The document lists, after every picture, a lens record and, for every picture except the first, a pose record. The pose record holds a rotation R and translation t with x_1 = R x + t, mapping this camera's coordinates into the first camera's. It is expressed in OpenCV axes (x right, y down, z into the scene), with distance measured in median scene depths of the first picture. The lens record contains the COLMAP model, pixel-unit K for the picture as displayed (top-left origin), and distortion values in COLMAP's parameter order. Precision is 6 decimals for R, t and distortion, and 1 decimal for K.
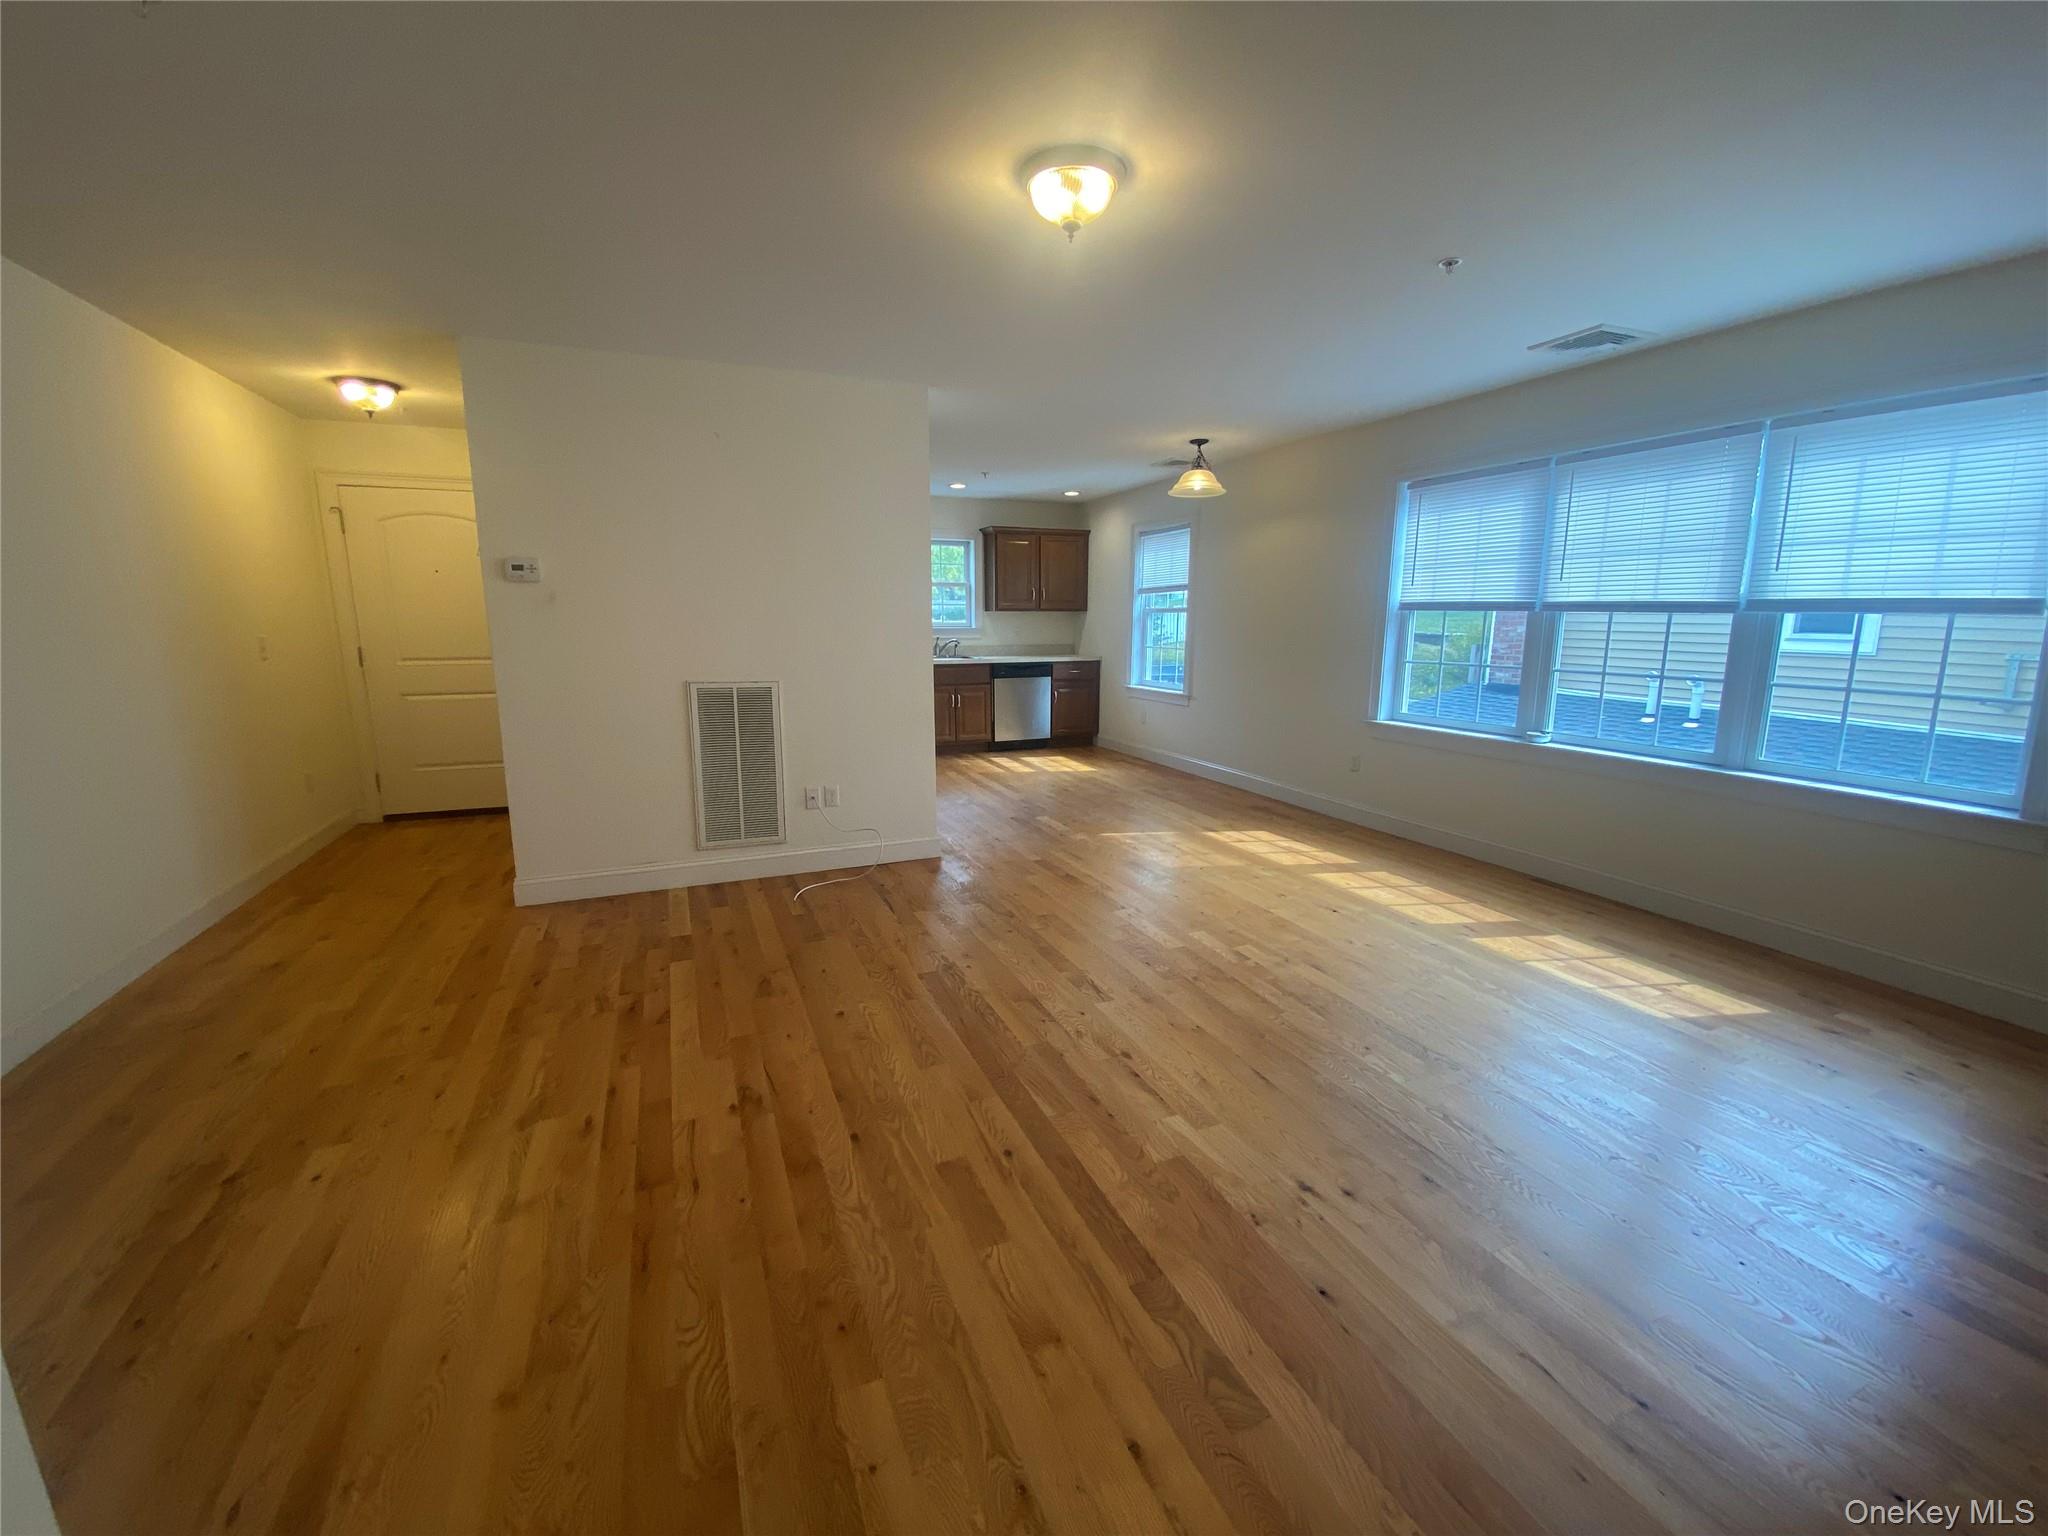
lens RADIAL K [[826.8, 0, 1025.3], [0, 826.8, 770.0], [0, 0, 1]] dist [0.013929, -0.017302]
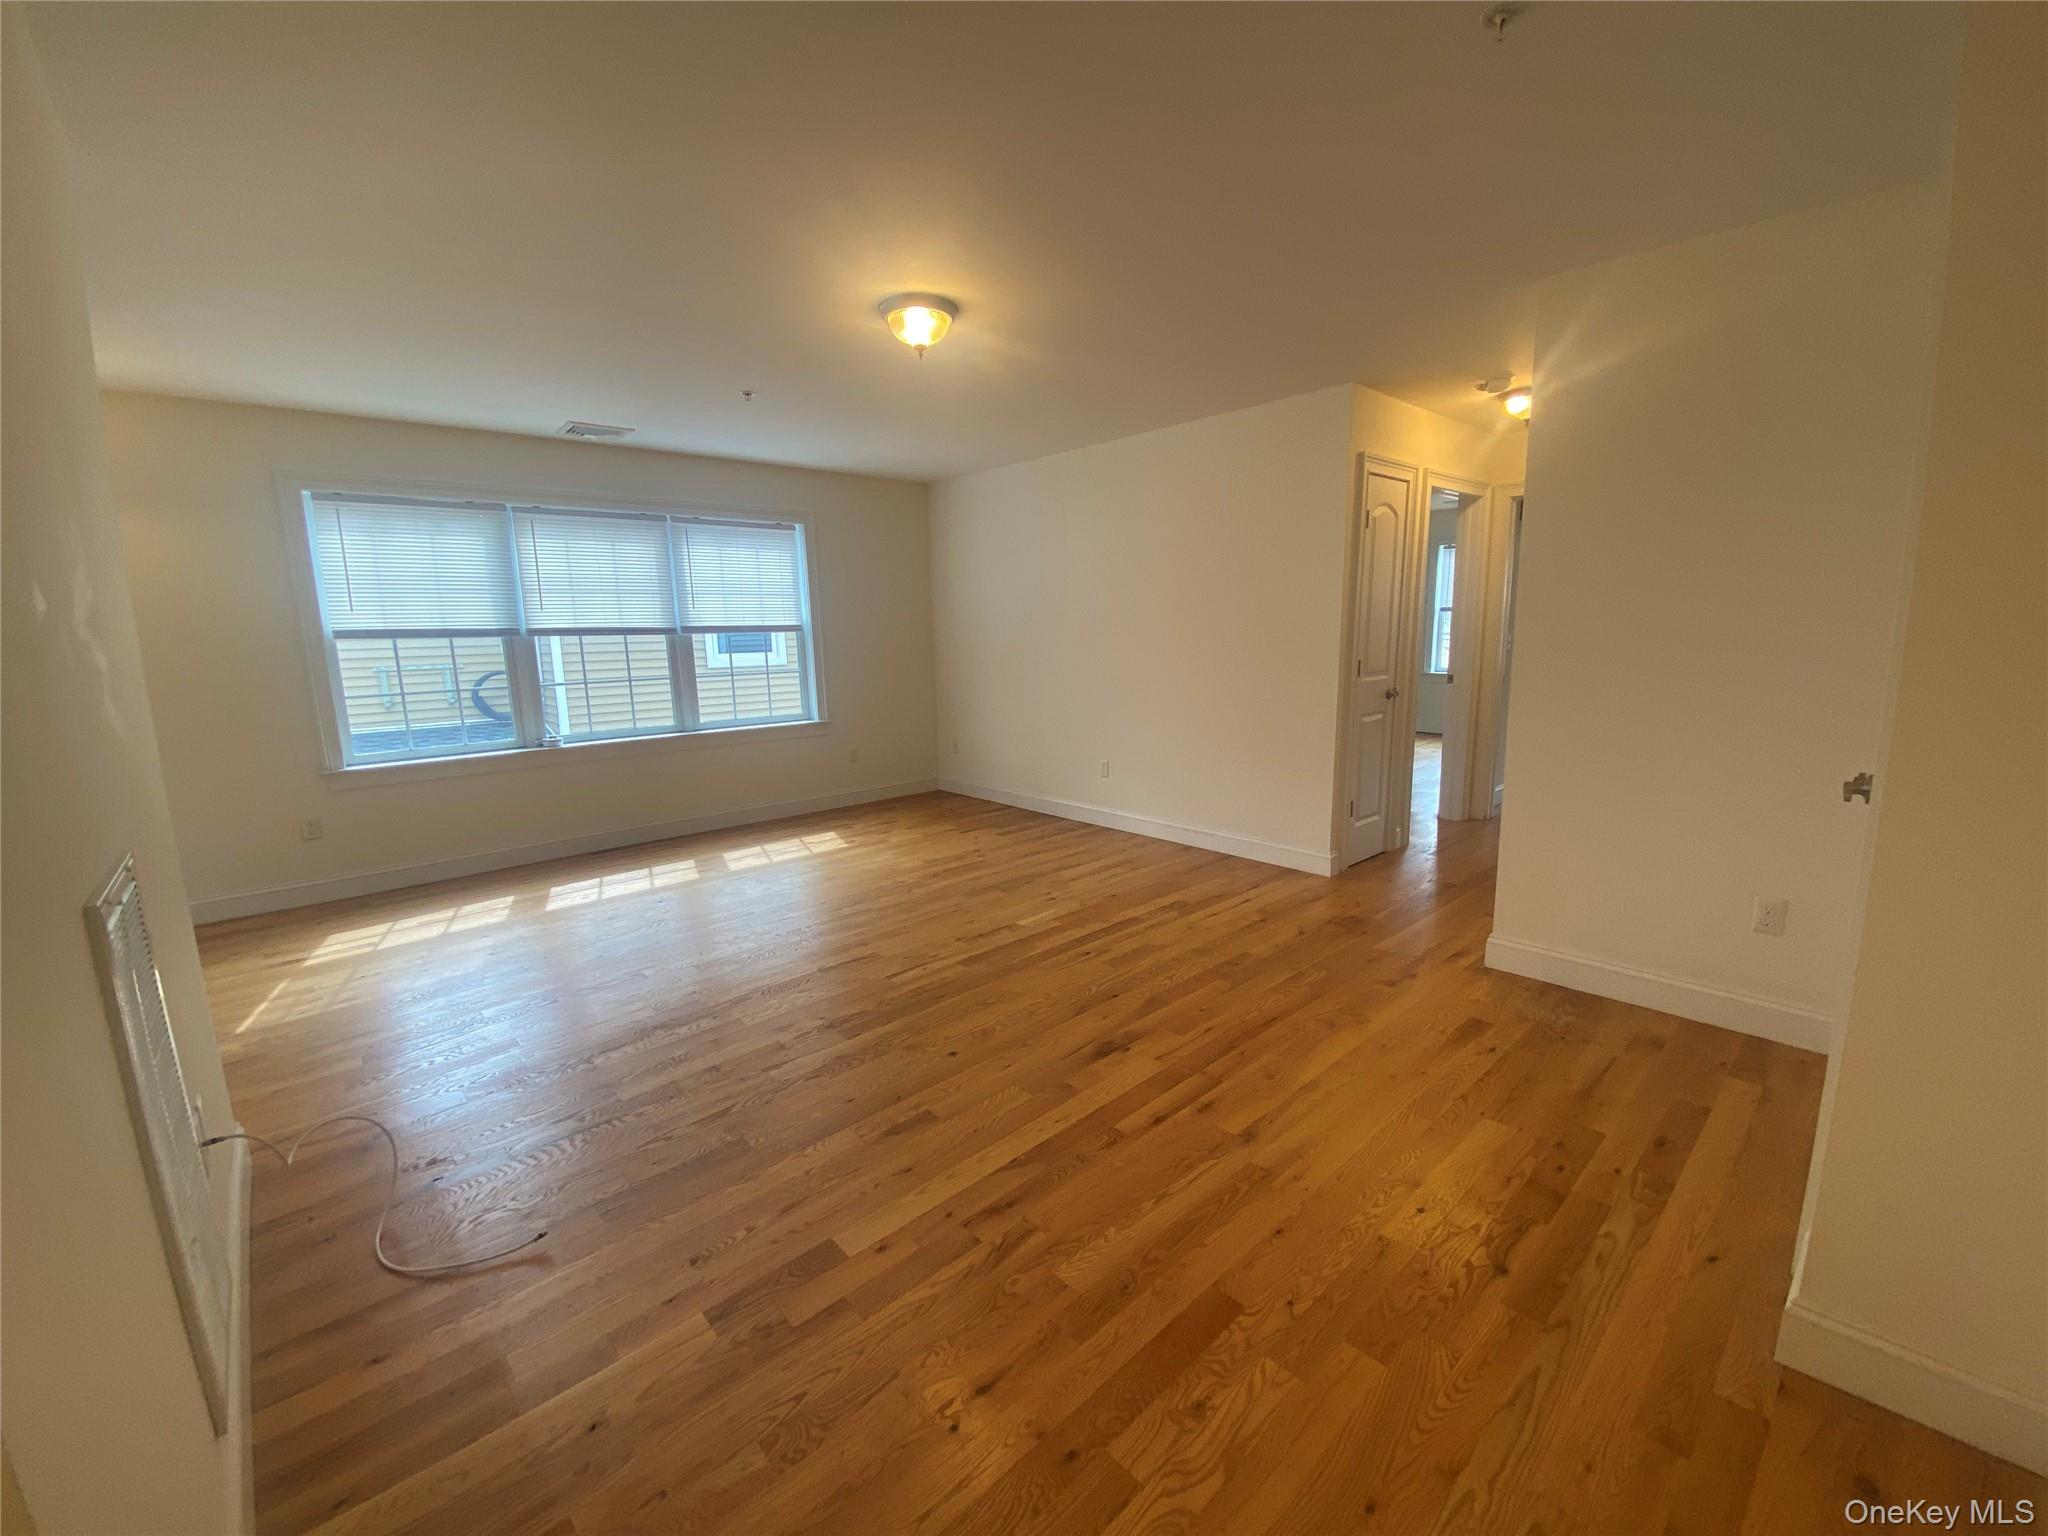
lens RADIAL K [[826.8, 0, 1018.6], [0, 826.8, 770.7], [0, 0, 1]] dist [0.013929, -0.017302]
pose [[-0.328510, -0.160358, 0.930788, -0.799368], [0.195952, 0.952469, 0.233252, -0.164860], [-0.923950, 0.259015, -0.281473, 0.822273]]
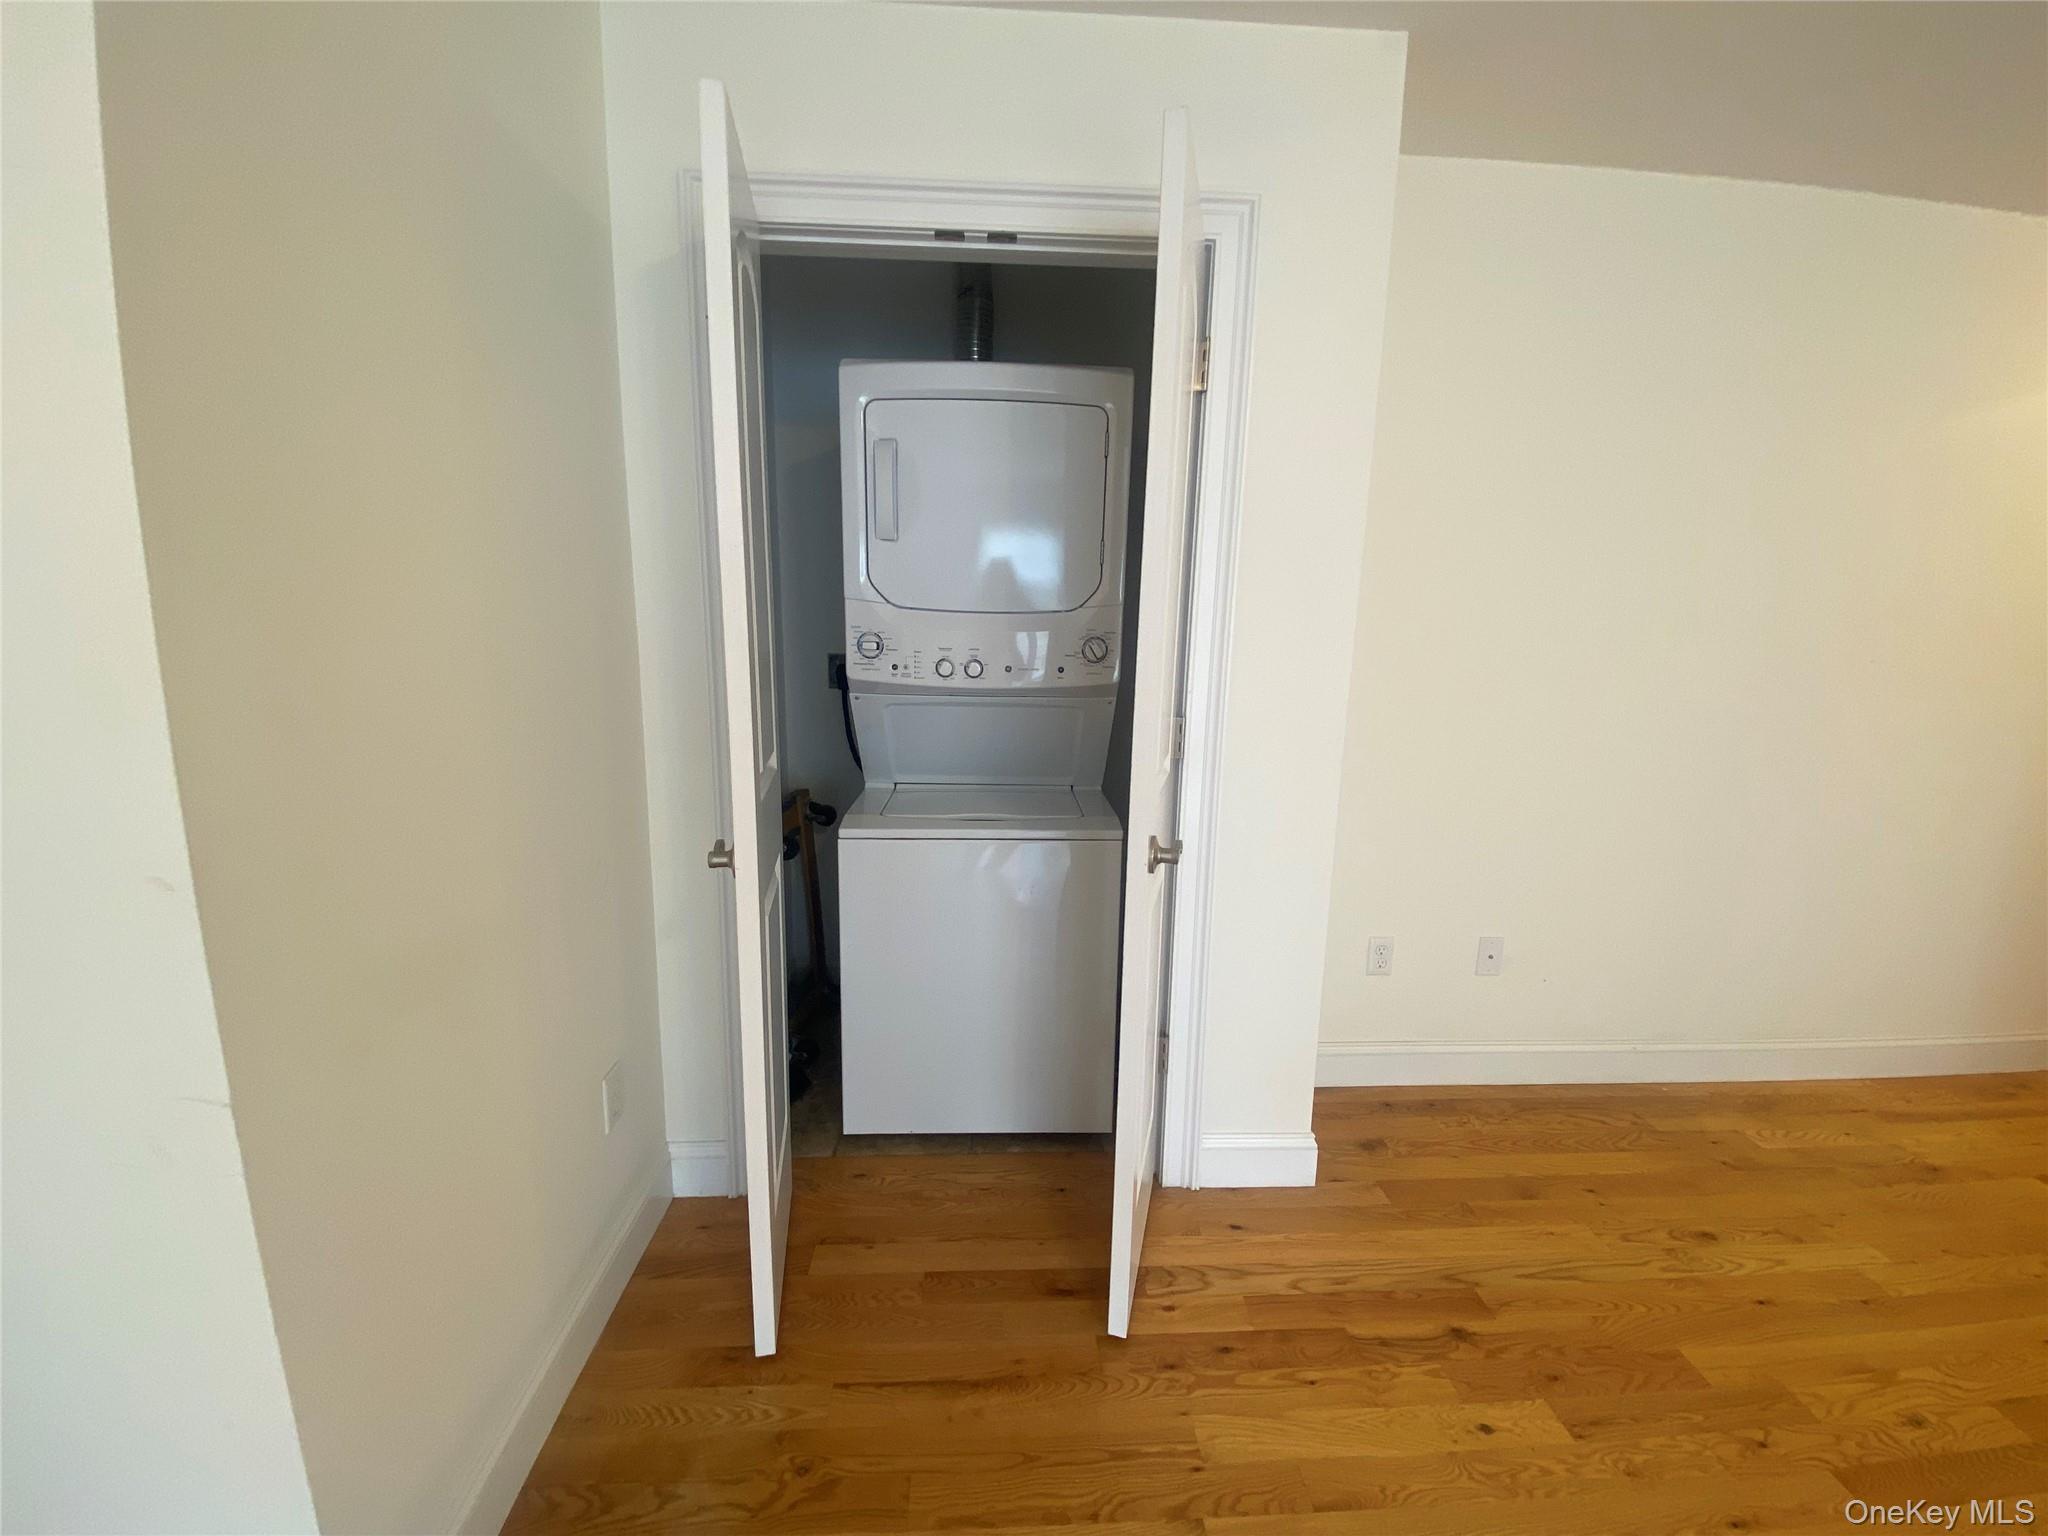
lens RADIAL K [[826.8, 0, 1036.4], [0, 826.8, 770.6], [0, 0, 1]] dist [0.013929, -0.017302]
pose [[-0.333821, 0.163878, -0.928282, -0.083017], [-0.200566, 0.949874, 0.239816, -0.072515], [0.921052, 0.266238, -0.284220, 0.359616]]
